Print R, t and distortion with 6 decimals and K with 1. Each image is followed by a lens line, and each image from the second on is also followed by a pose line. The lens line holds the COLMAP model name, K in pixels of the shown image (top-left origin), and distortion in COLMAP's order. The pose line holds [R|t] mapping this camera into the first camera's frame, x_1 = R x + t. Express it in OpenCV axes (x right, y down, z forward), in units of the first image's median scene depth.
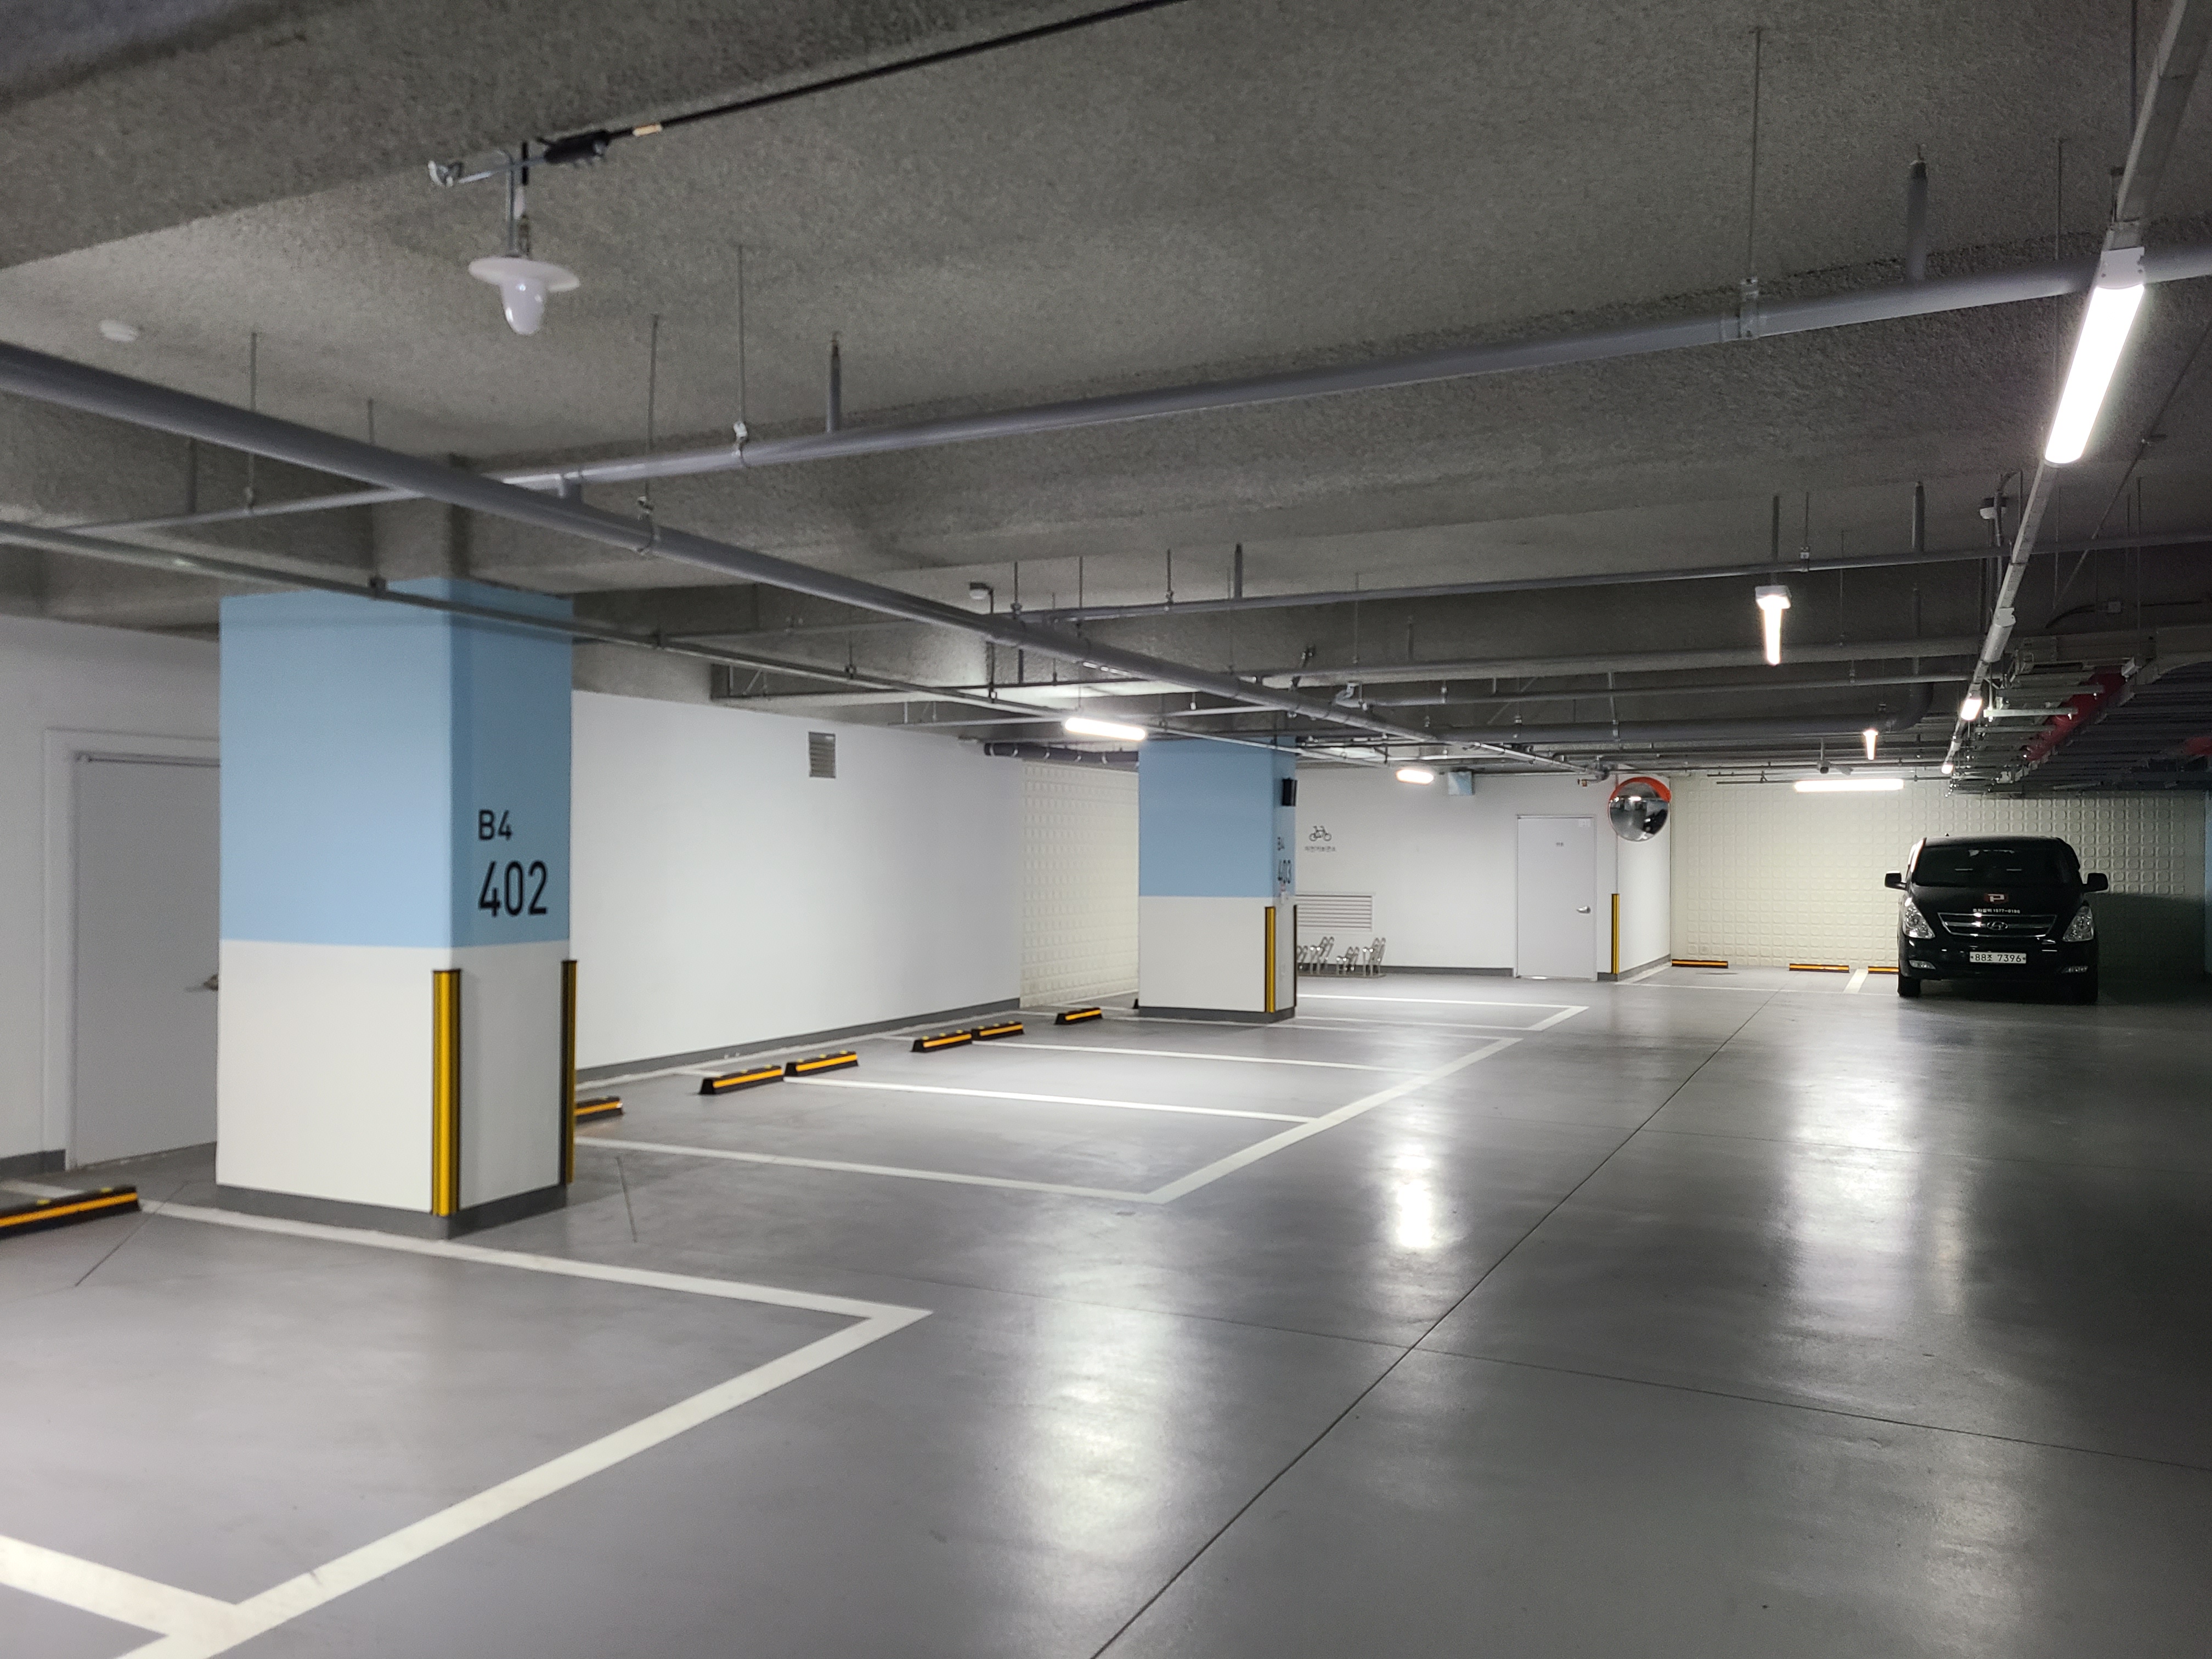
lens RADIAL K [[1649.4, 0, 1106.0], [0, 1649.4, 829.5], [0, 0, 1]] dist [0.087032, -0.001776]
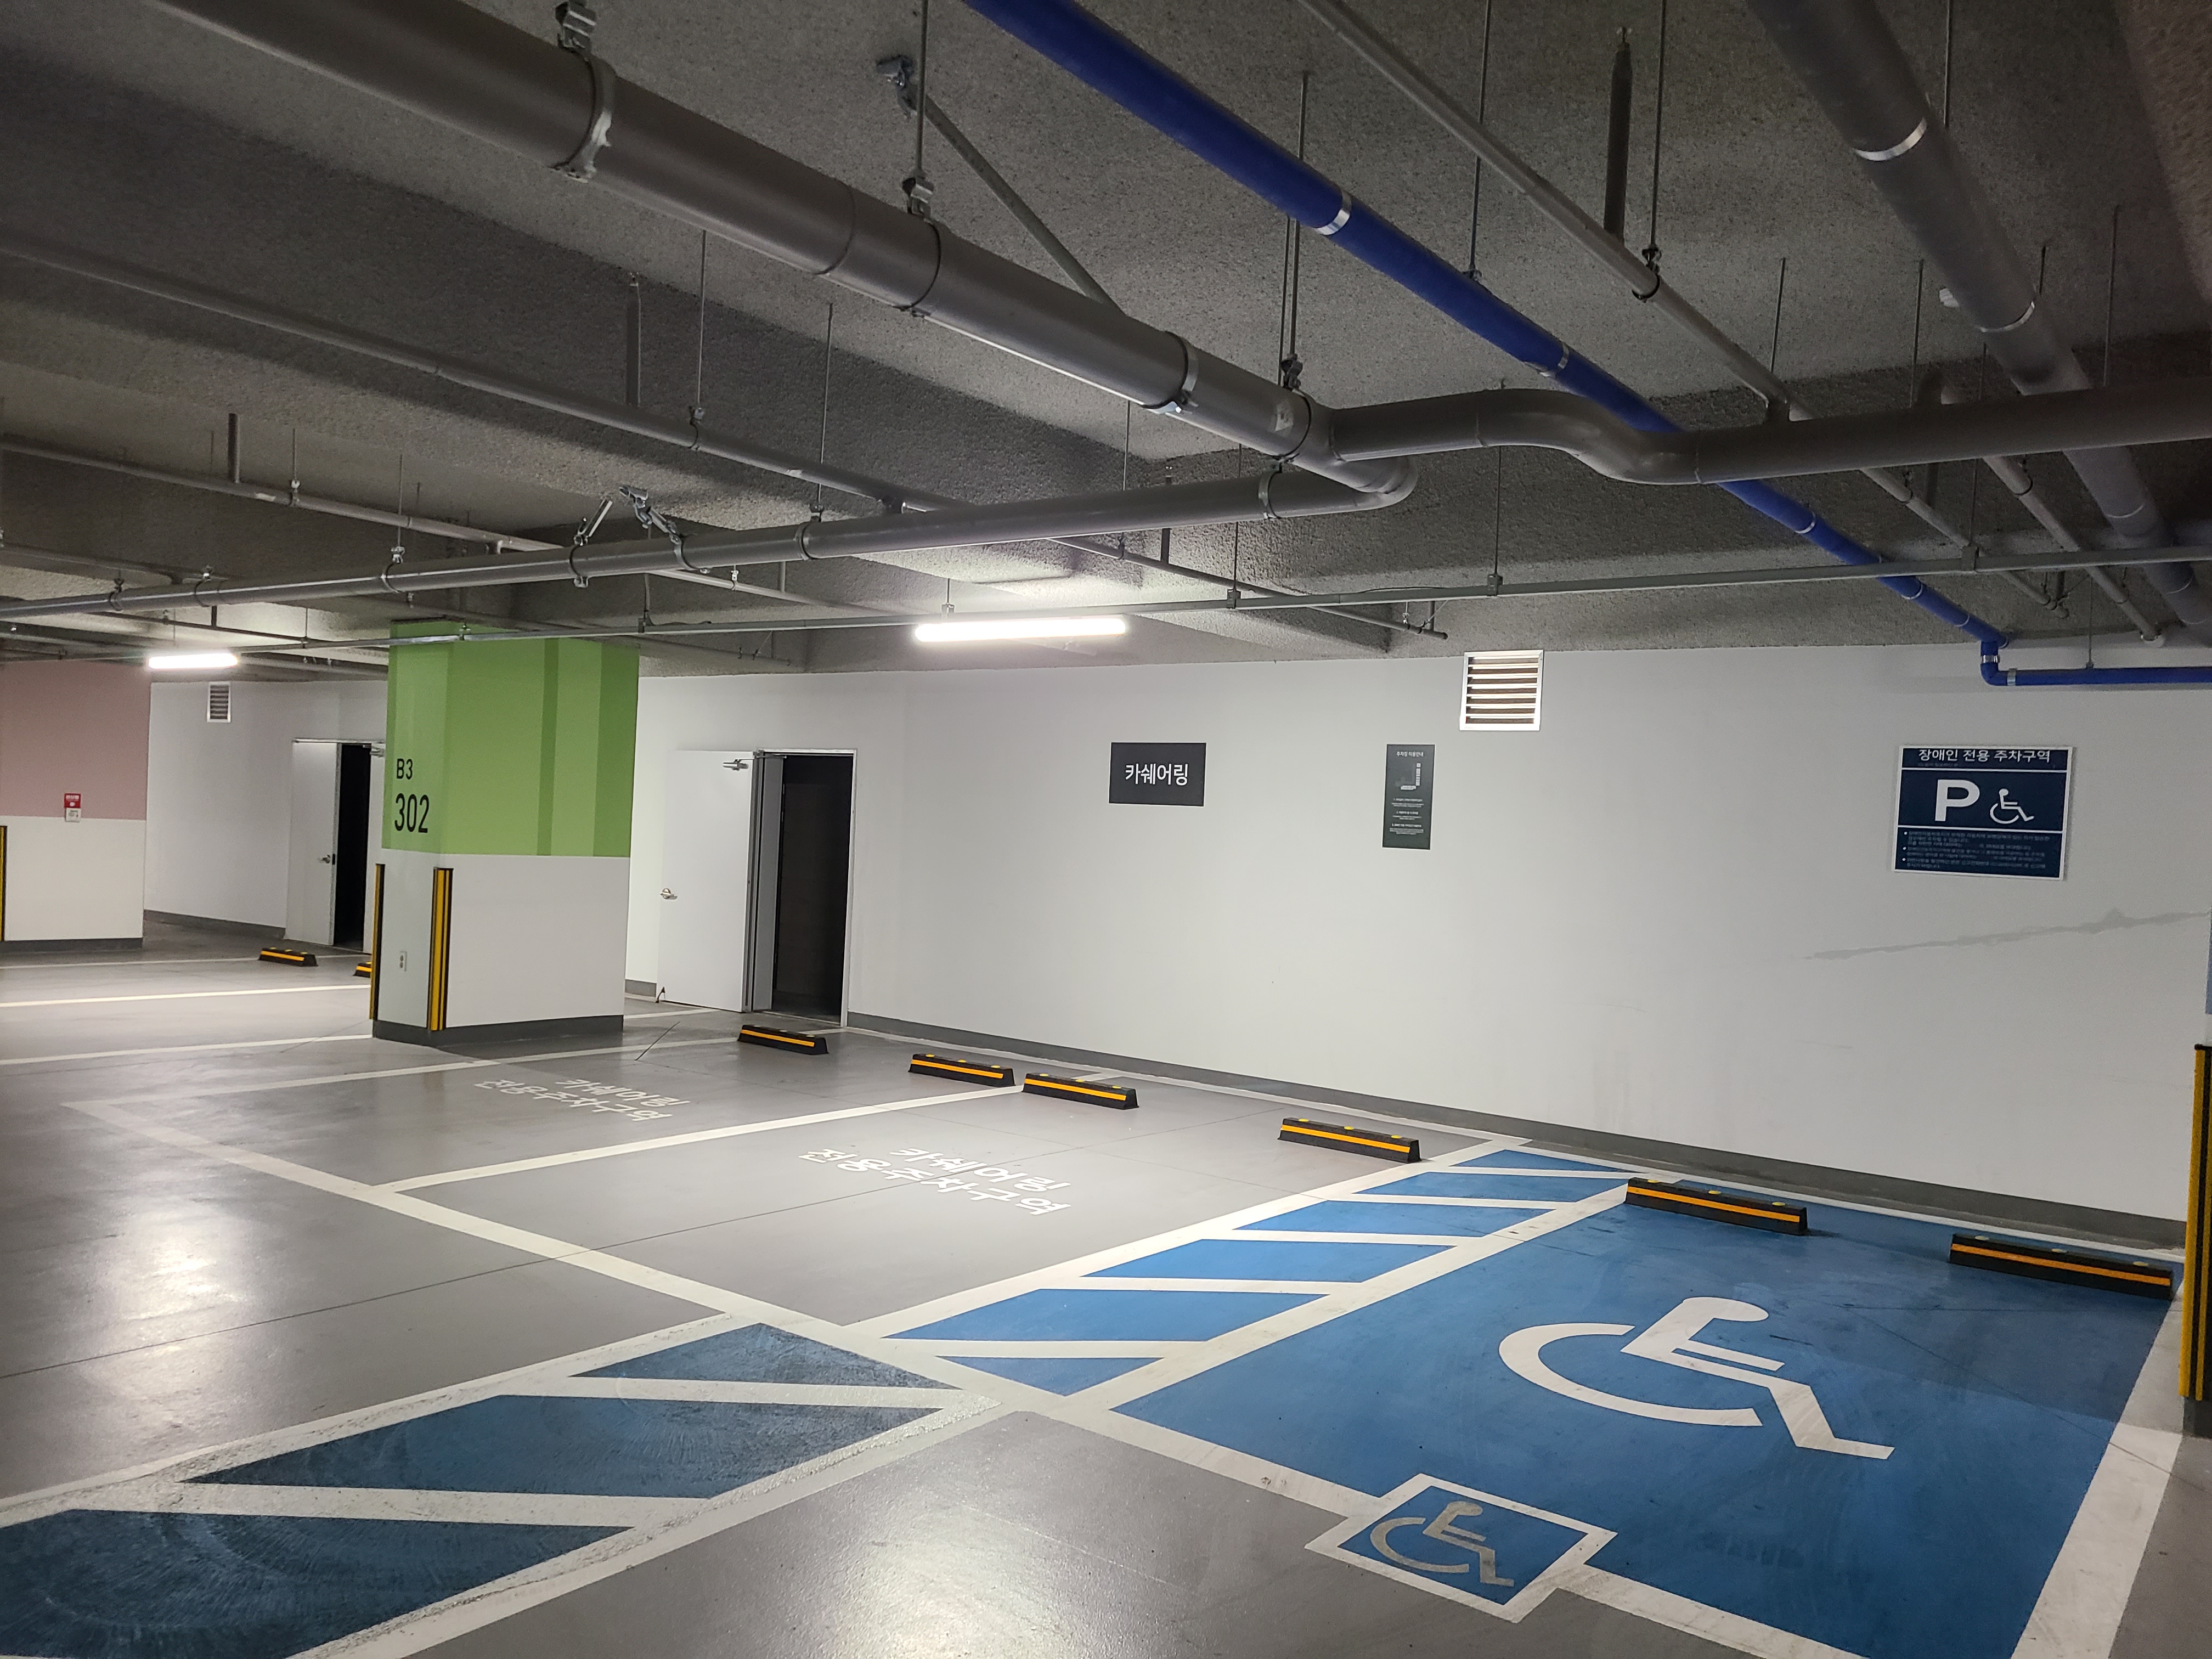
lens RADIAL K [[1649.4, 0, 1106.0], [0, 1649.4, 829.5], [0, 0, 1]] dist [0.087032, -0.001776]
pose [[-0.172123, 0.000171, -0.985076, 0.959367], [-0.034596, 0.999382, 0.006218, 0.019792], [0.984468, 0.035150, -0.172010, 1.831870]]
